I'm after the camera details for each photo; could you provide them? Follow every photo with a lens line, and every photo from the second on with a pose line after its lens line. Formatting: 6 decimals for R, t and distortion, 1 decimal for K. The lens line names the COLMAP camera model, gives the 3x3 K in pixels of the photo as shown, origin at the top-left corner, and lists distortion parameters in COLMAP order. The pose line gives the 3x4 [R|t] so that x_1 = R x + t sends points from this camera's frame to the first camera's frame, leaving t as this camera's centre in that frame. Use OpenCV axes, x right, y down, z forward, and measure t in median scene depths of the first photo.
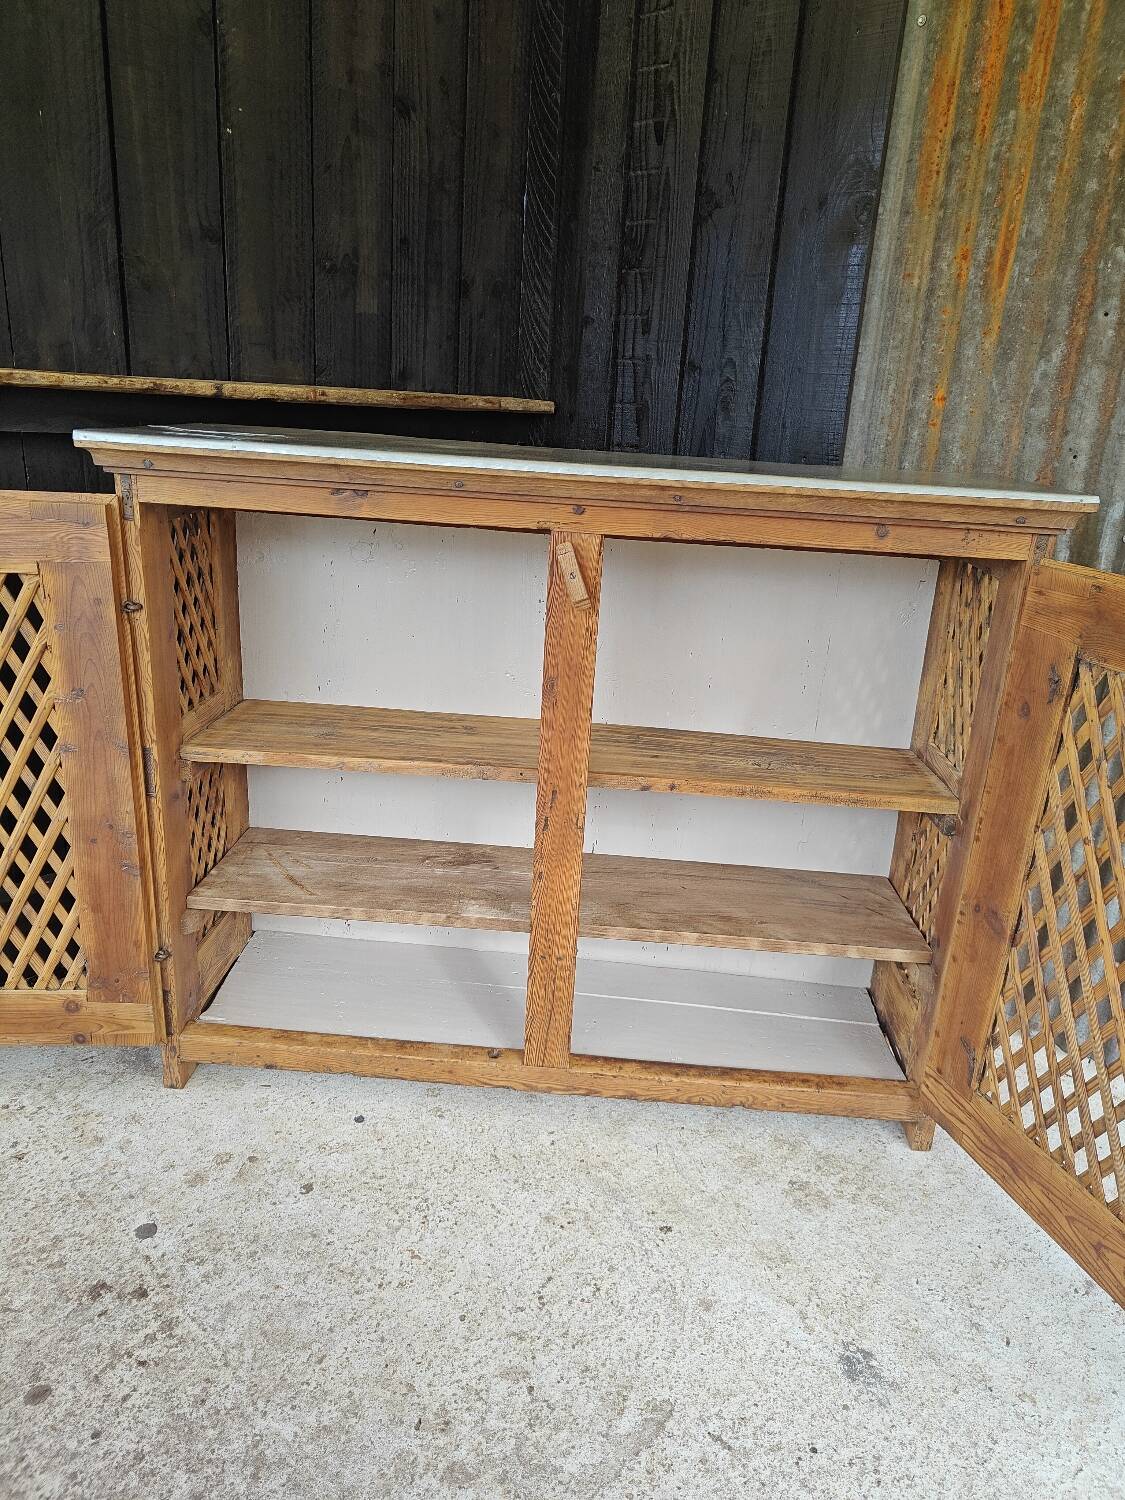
lens RADIAL K [[1044.0, 0, 566.6], [0, 1044.0, 759.8], [0, 0, 1]] dist [0.009662, -0.002907]
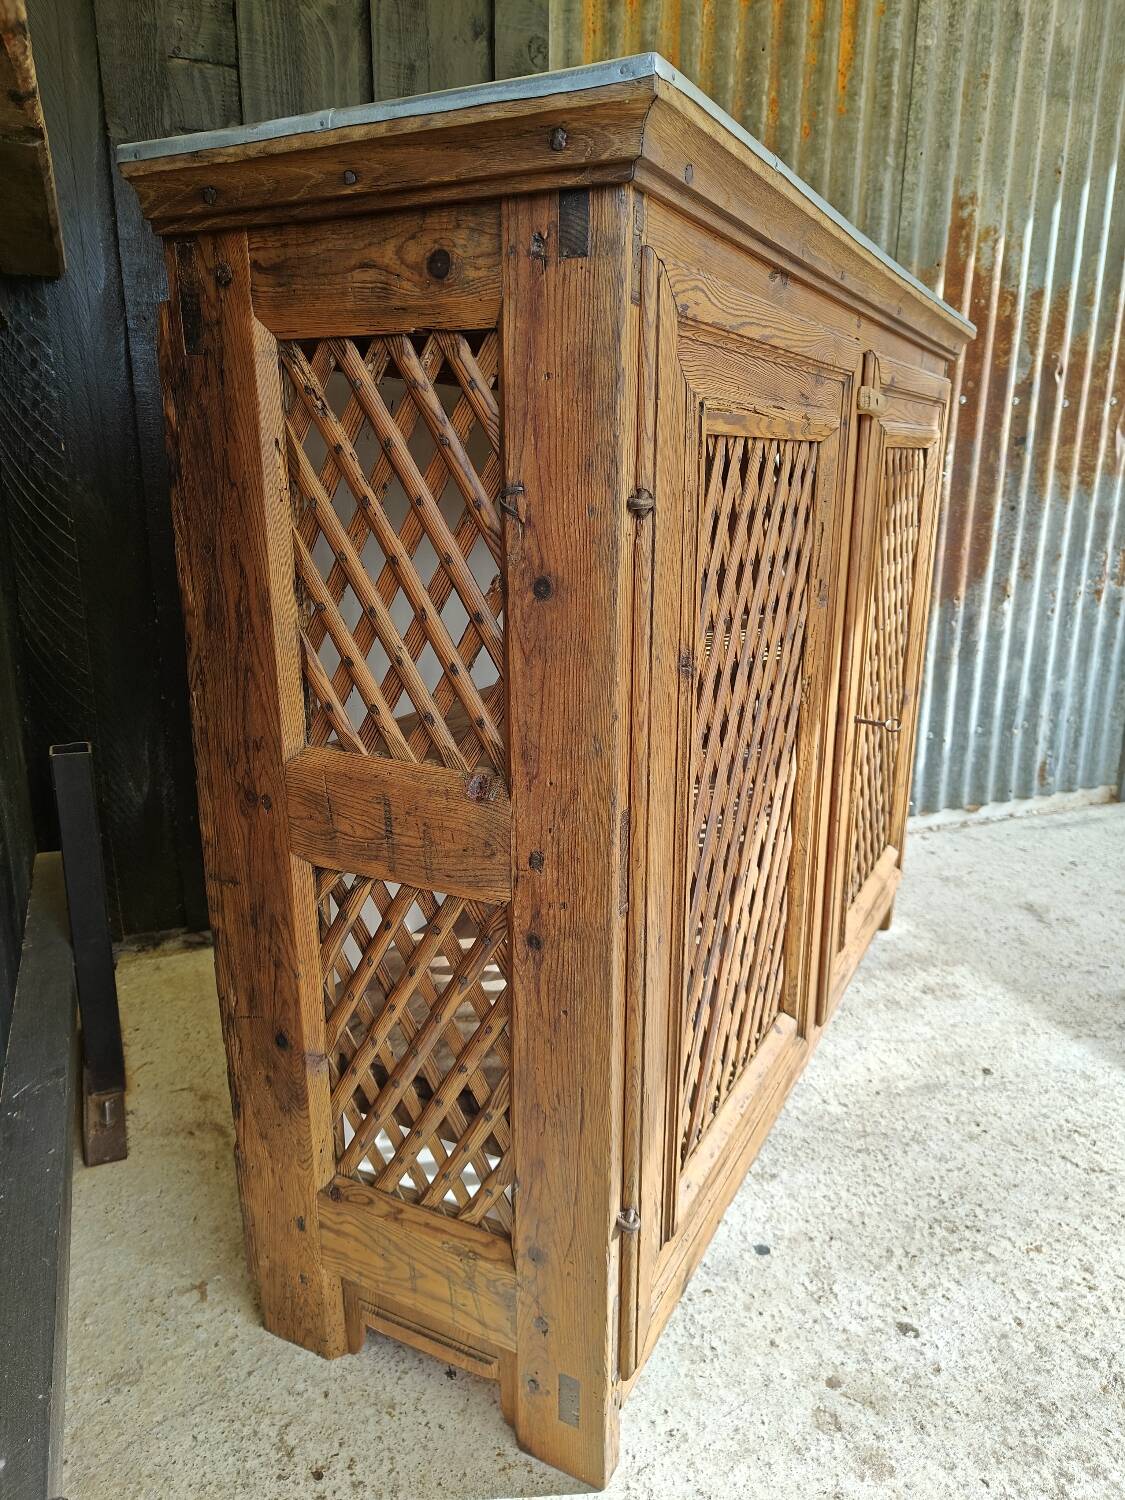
lens RADIAL K [[1044.0, 0, 569.4], [0, 1044.0, 762.8], [0, 0, 1]] dist [0.009662, -0.002907]
pose [[0.407963, -0.306869, 0.859882, -0.748569], [0.321589, 0.929761, 0.179232, -0.114808], [-0.854486, 0.203409, 0.477994, 0.728494]]
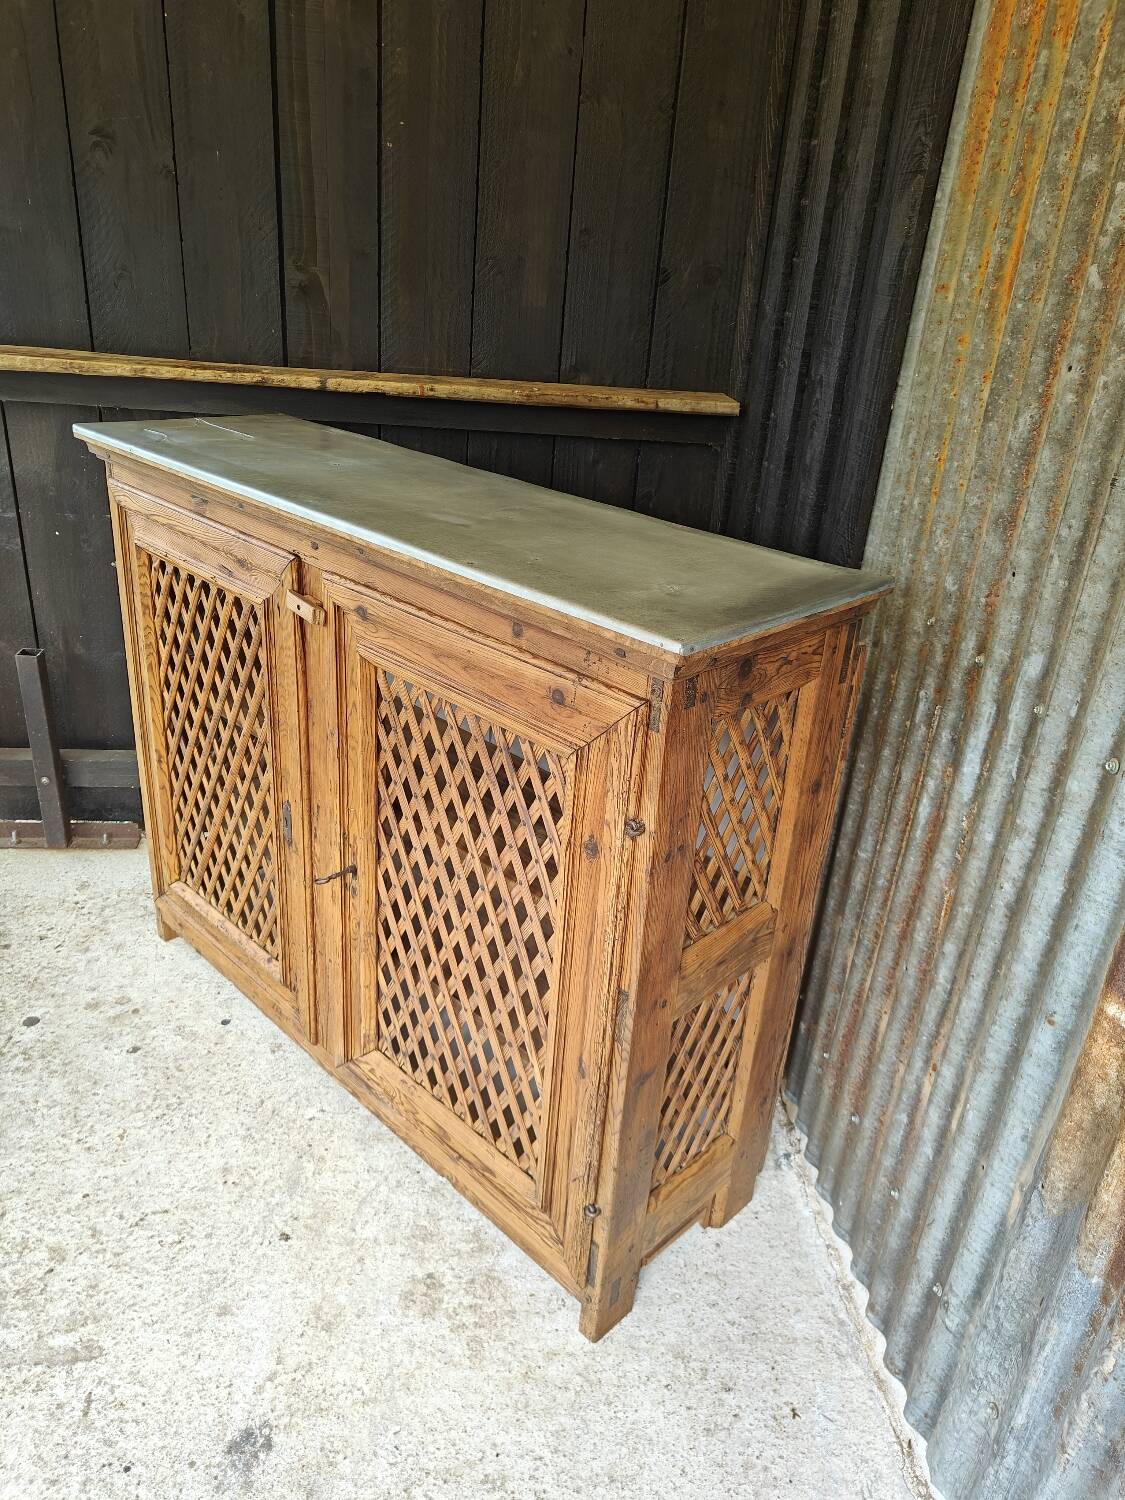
lens RADIAL K [[1044.0, 0, 560.2], [0, 1044.0, 759.4], [0, 0, 1]] dist [0.009662, -0.002907]
pose [[0.751759, 0.280580, -0.596769, 0.716545], [-0.242265, 0.959193, 0.145795, -0.206170], [0.613324, 0.034973, 0.789057, 0.295747]]
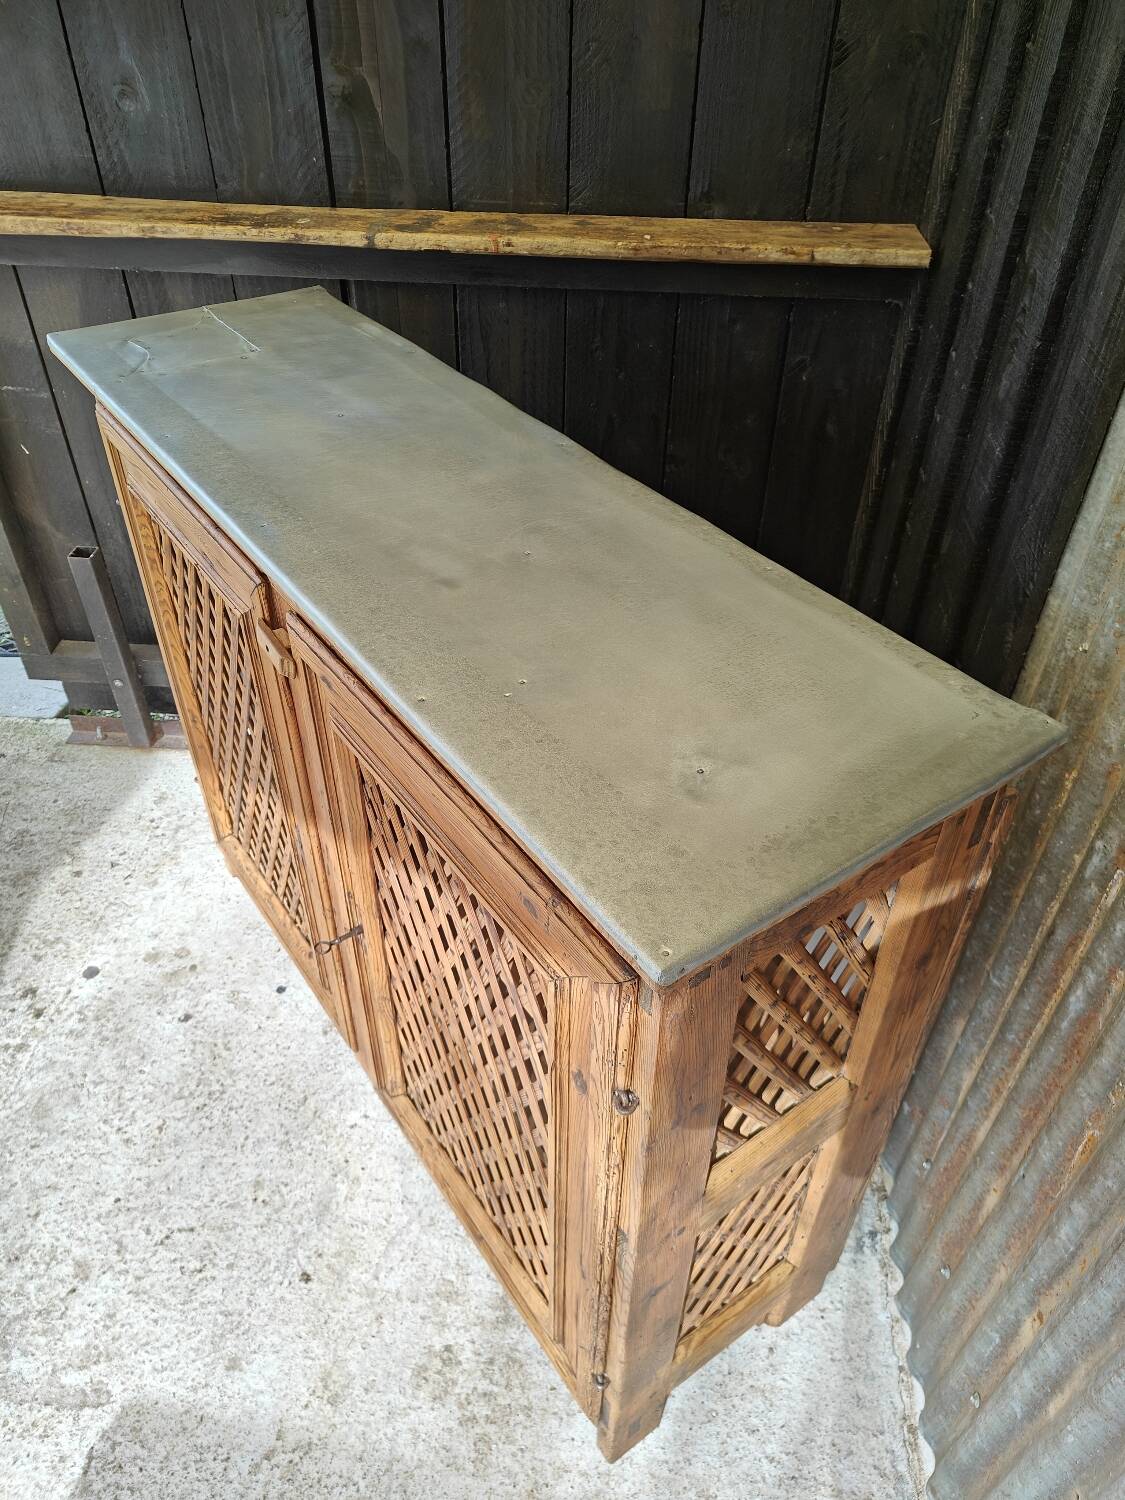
lens RADIAL K [[1044.0, 0, 565.6], [0, 1044.0, 760.6], [0, 0, 1]] dist [0.009662, -0.002907]
pose [[0.624229, 0.469398, -0.624503, 0.578531], [-0.235970, 0.875322, 0.422055, -0.414689], [0.744753, -0.116095, 0.657165, 0.531755]]
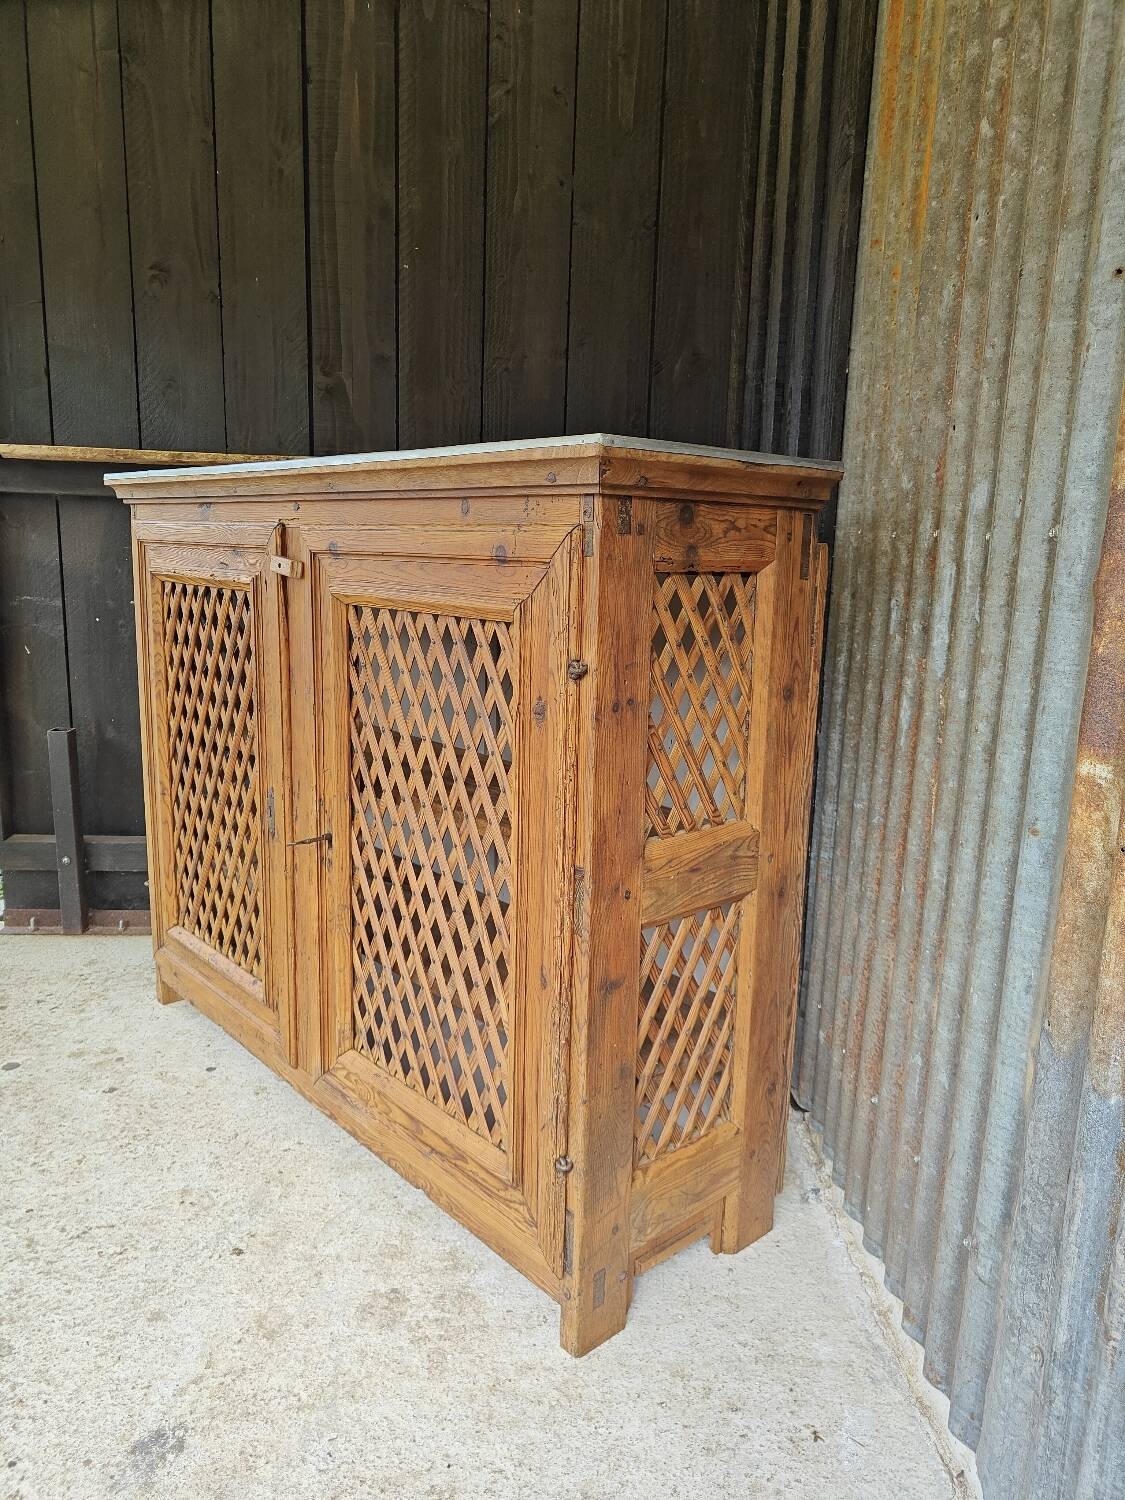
lens RADIAL K [[1044.0, 0, 561.9], [0, 1044.0, 758.7], [0, 0, 1]] dist [0.009662, -0.002907]
pose [[0.709642, 0.104004, -0.696844, 0.816850], [-0.218524, 0.972761, -0.077352, 0.028585], [0.669818, 0.207169, 0.713039, 0.396970]]
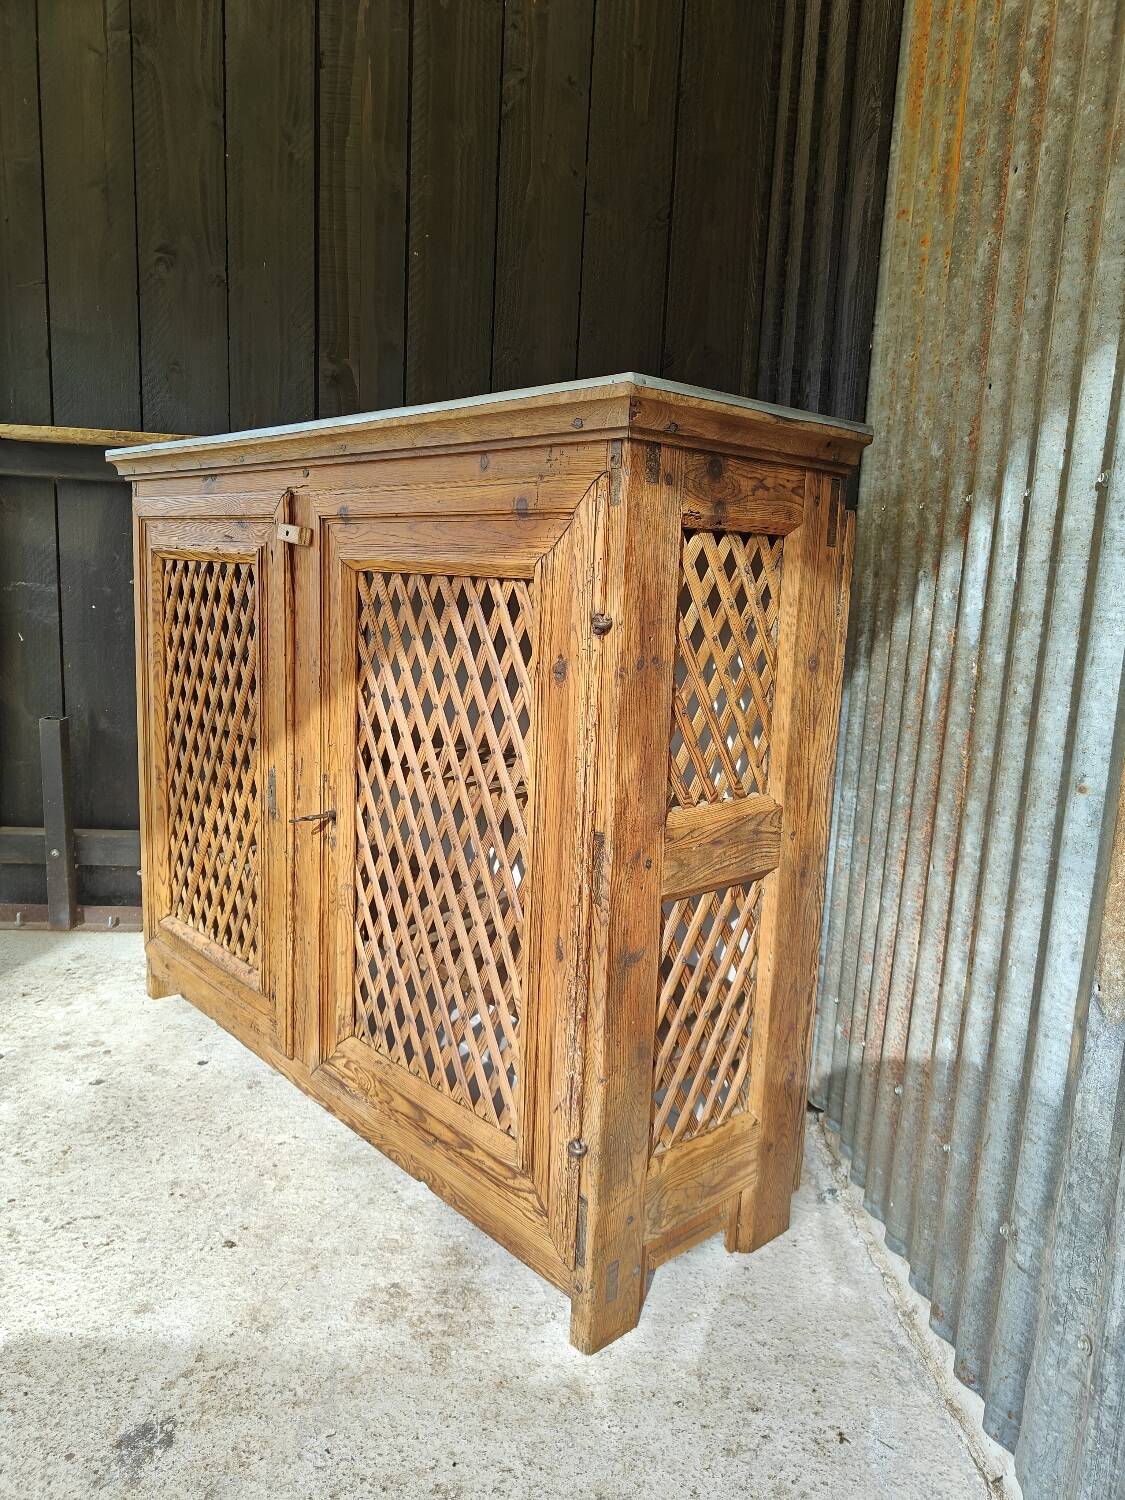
lens RADIAL K [[1044.0, 0, 562.6], [0, 1044.0, 762.0], [0, 0, 1]] dist [0.009662, -0.002907]
pose [[0.715139, 0.097802, -0.692106, 0.788347], [-0.230881, 0.967639, -0.101827, 0.071111], [0.659750, 0.232615, 0.714577, 0.413263]]
